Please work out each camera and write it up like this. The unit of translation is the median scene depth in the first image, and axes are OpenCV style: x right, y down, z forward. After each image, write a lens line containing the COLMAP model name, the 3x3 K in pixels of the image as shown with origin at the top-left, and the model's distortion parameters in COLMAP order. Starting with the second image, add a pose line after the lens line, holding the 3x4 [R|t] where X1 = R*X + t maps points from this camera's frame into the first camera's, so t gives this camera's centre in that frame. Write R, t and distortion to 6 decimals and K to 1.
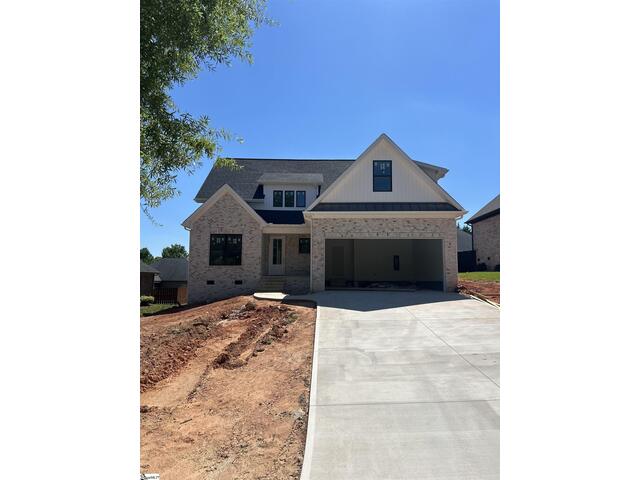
lens RADIAL K [[355.9, 0, 326.8], [0, 355.9, 242.9], [0, 0, 1]] dist [0.008265, 0.000120]
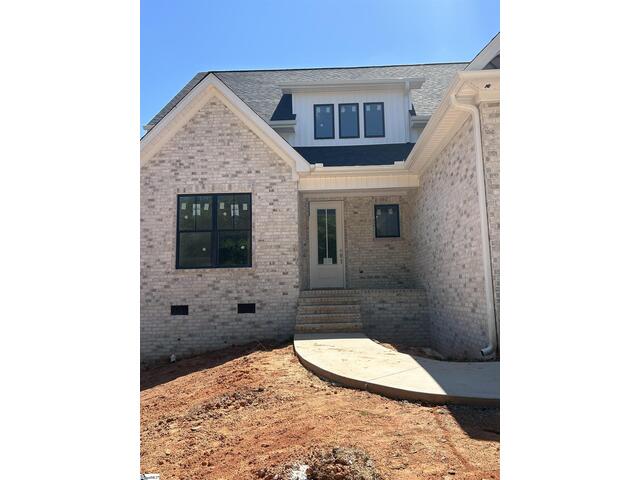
lens RADIAL K [[428.2, 0, 315.4], [0, 428.2, 239.7], [0, 0, 1]] dist [0.027143, -0.015791]
pose [[0.998209, -0.030601, -0.051395, -0.137628], [0.029386, 0.999274, -0.024231, 0.045213], [0.052100, 0.022677, 0.998384, 0.498354]]
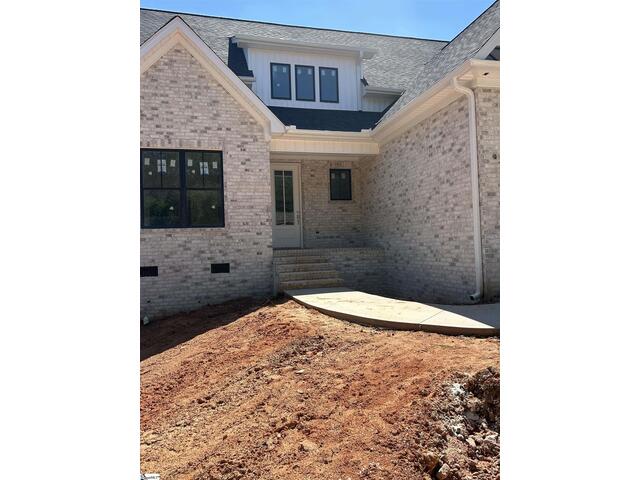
lens RADIAL K [[428.2, 0, 323.2], [0, 428.2, 240.3], [0, 0, 1]] dist [0.027143, -0.015791]
pose [[0.970176, -0.029487, 0.240601, -0.246517], [0.011450, 0.997040, 0.076025, 0.041657], [-0.242131, -0.071003, 0.967642, 0.484327]]
